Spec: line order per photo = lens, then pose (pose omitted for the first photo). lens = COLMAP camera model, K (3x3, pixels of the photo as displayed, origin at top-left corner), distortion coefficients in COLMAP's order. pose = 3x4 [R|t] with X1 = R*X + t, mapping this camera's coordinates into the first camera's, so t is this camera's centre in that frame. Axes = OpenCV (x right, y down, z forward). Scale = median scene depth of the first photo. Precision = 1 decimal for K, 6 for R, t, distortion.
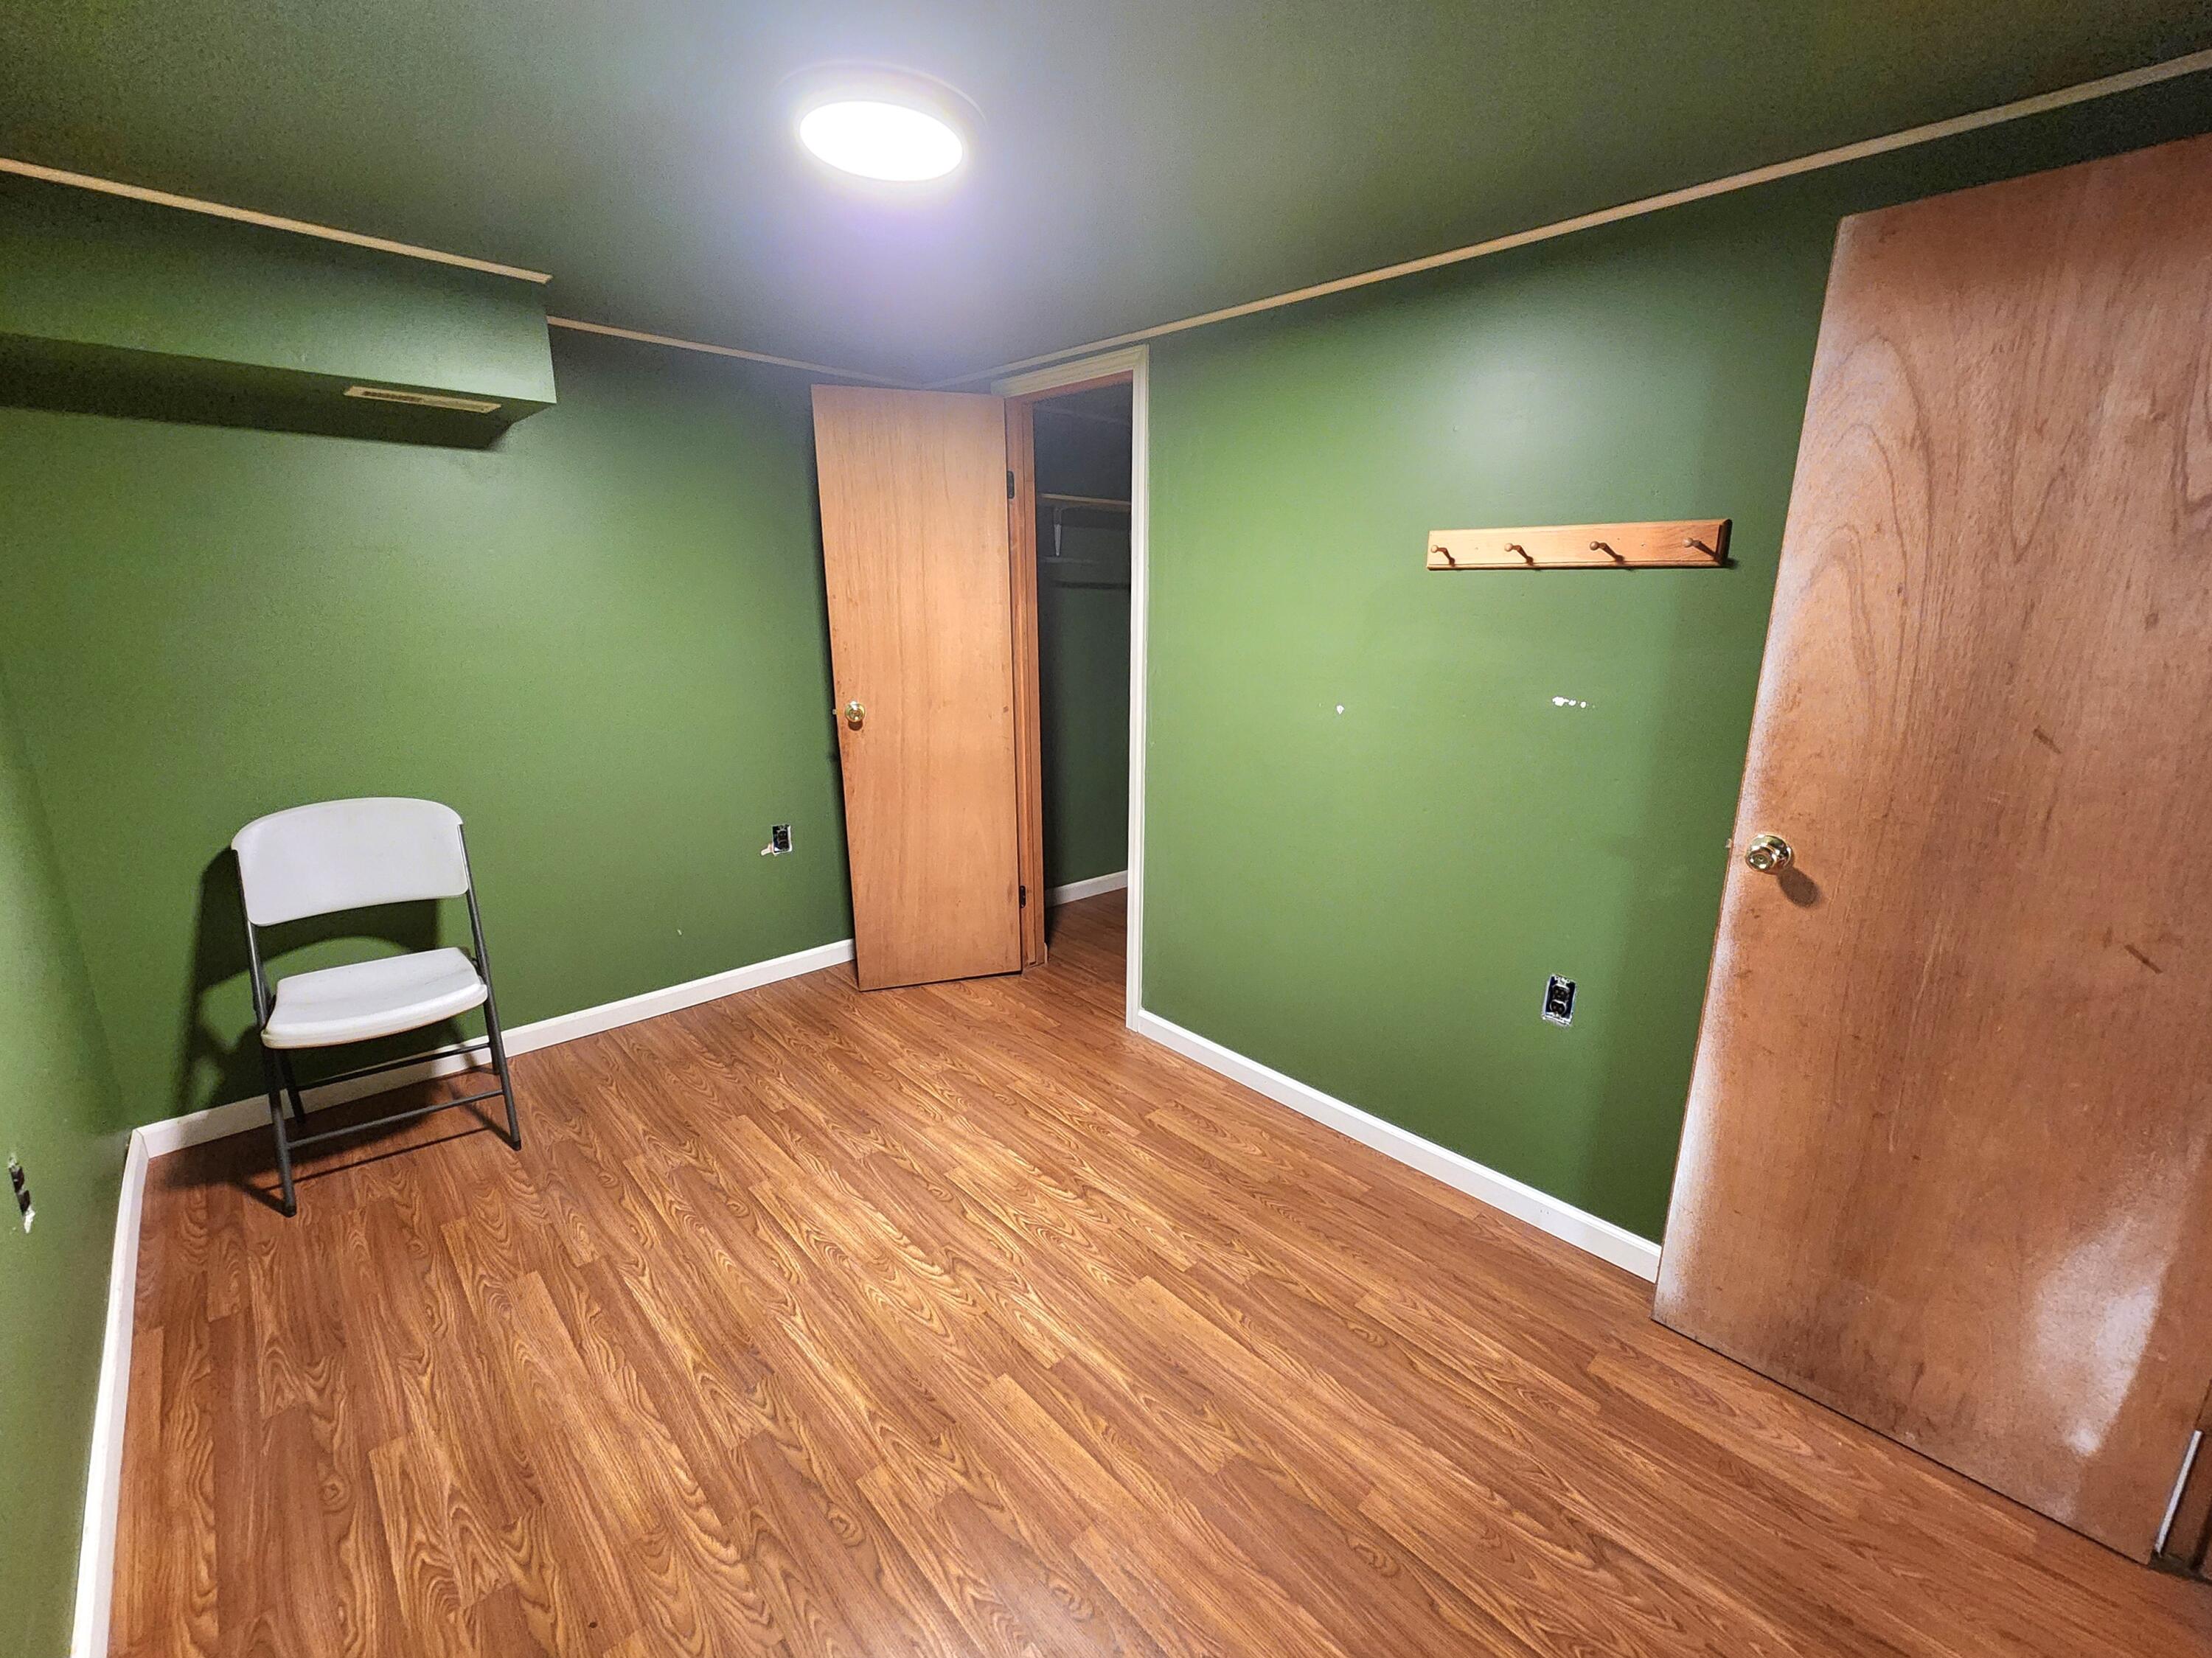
lens RADIAL K [[925.5, 0, 1102.0], [0, 925.5, 824.9], [0, 0, 1]] dist [-0.000743, 0.001000]
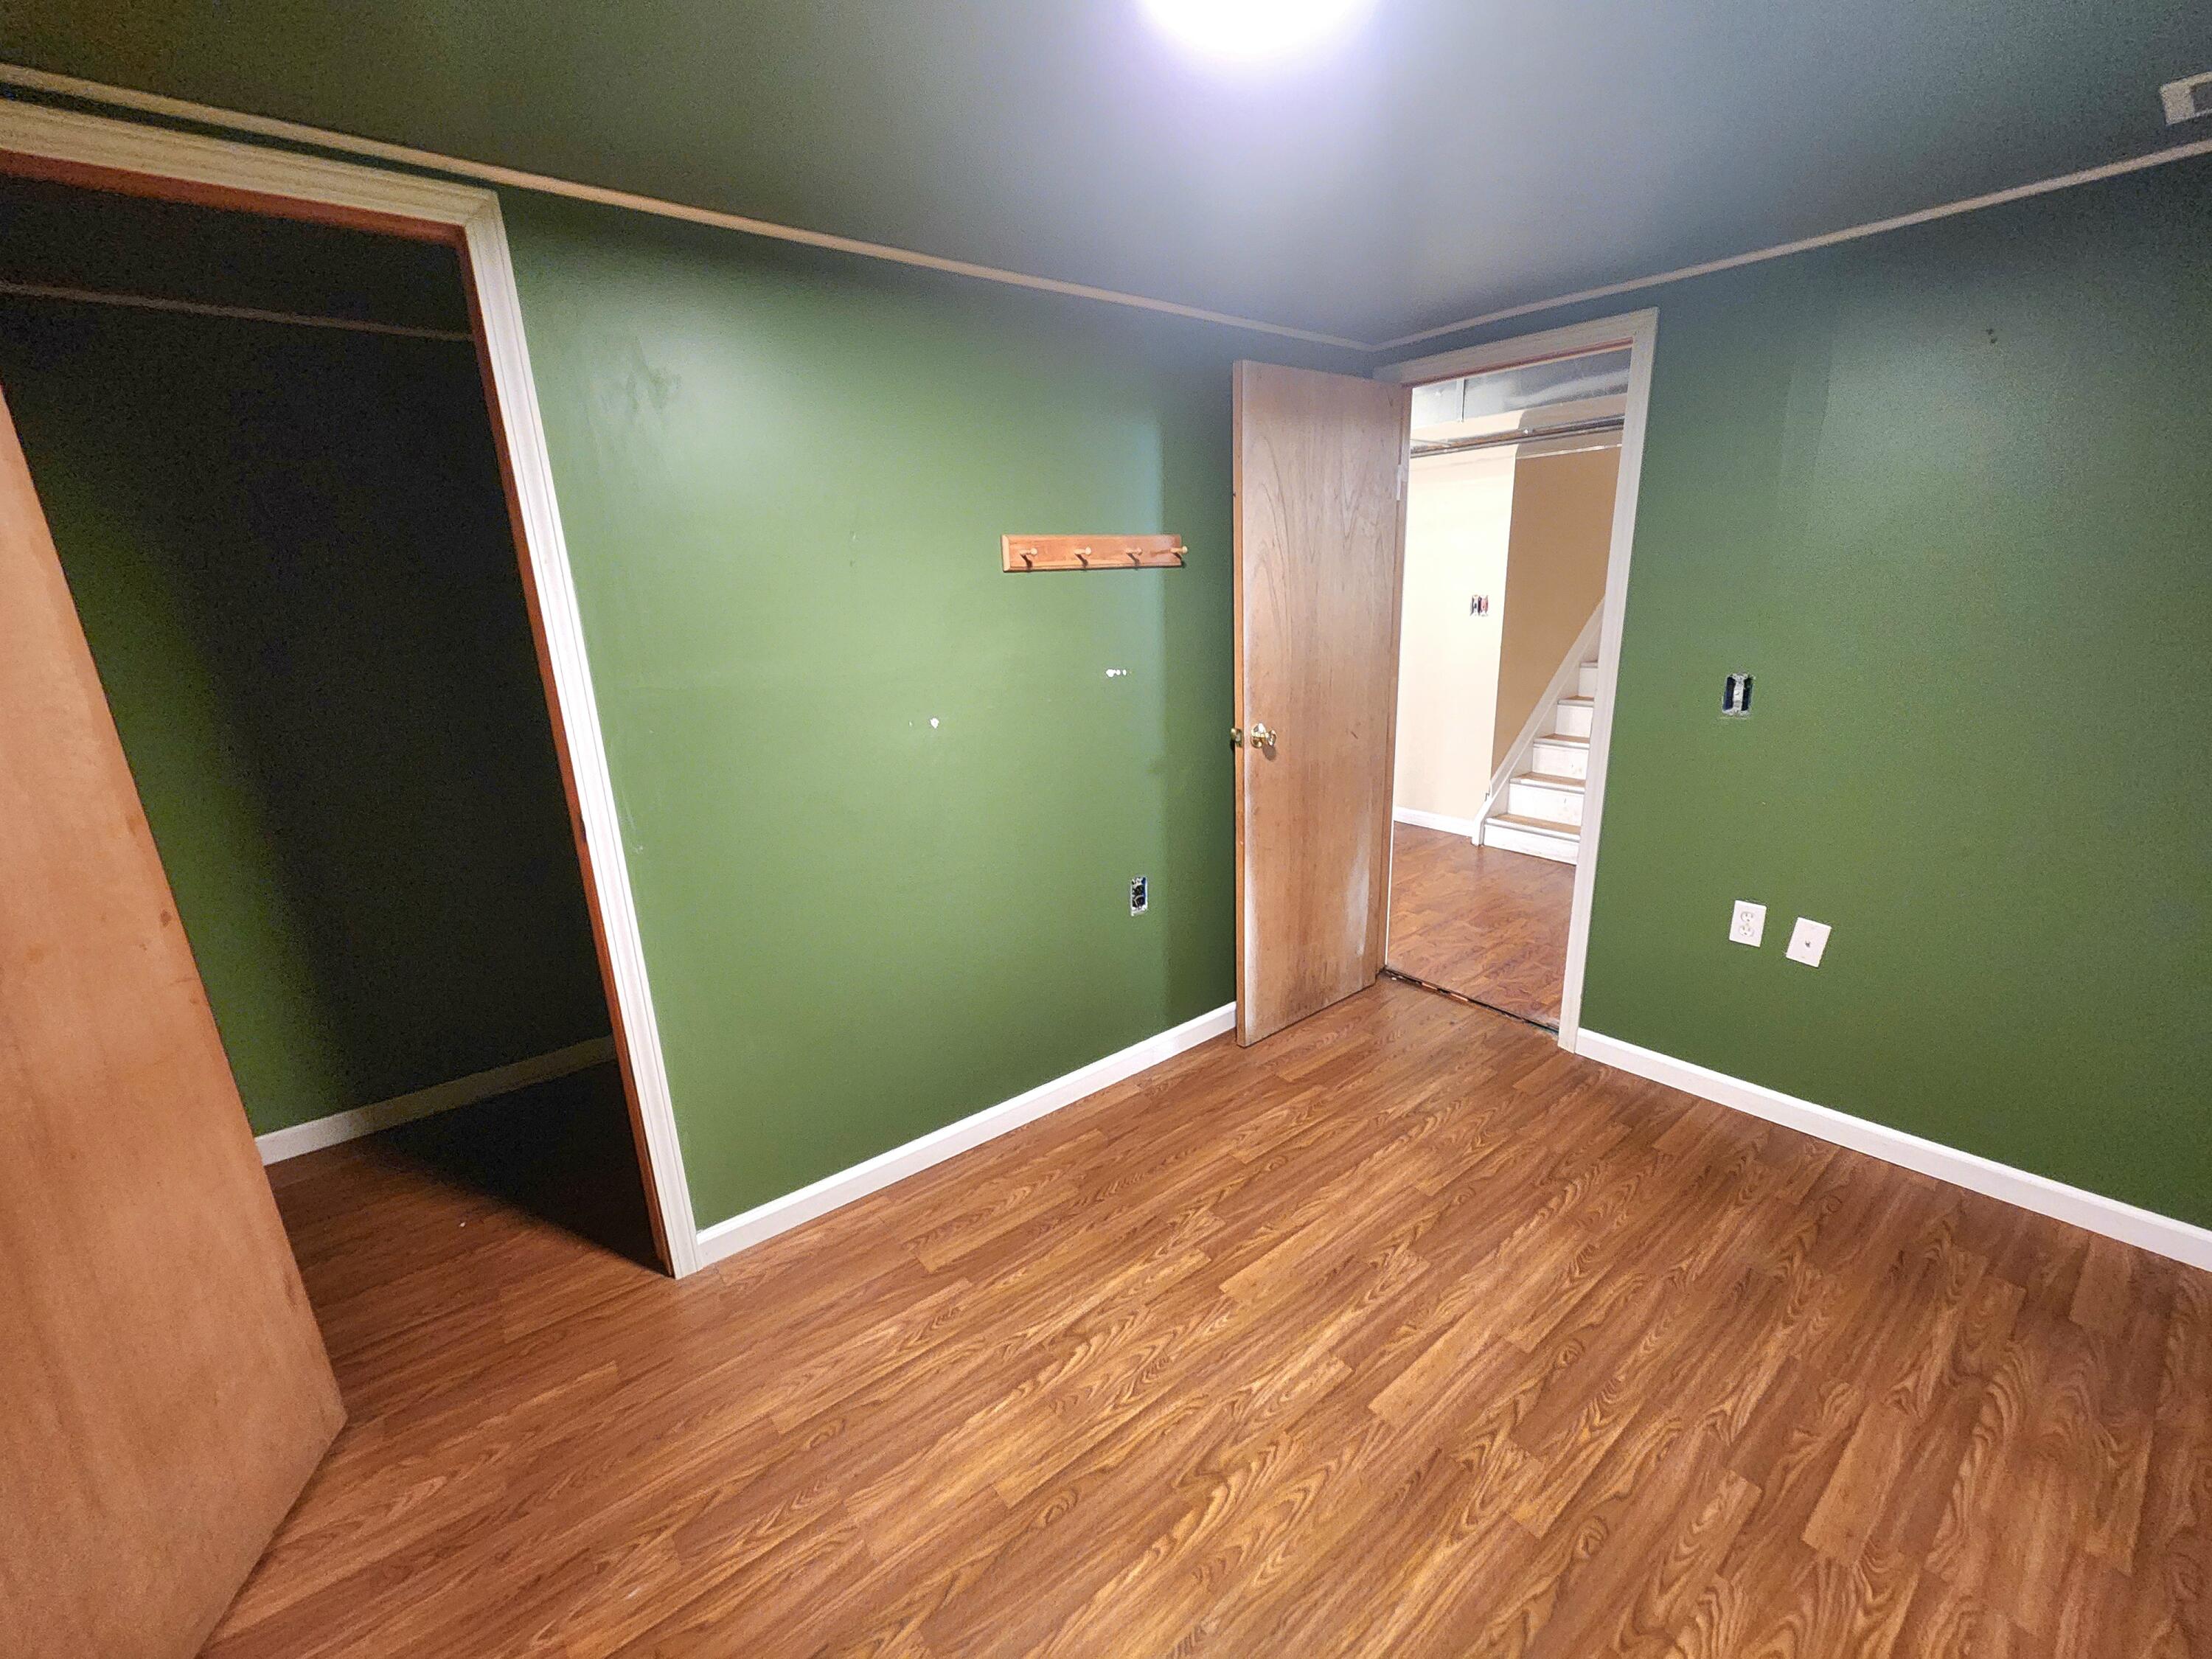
lens RADIAL K [[925.6, 0, 1092.4], [0, 925.6, 837.1], [0, 0, 1]] dist [-0.000743, 0.001000]
pose [[0.083330, -0.281869, 0.955827, -0.894014], [0.280256, 0.927079, 0.248958, -0.280362], [-0.956301, 0.247131, 0.156249, 0.990649]]
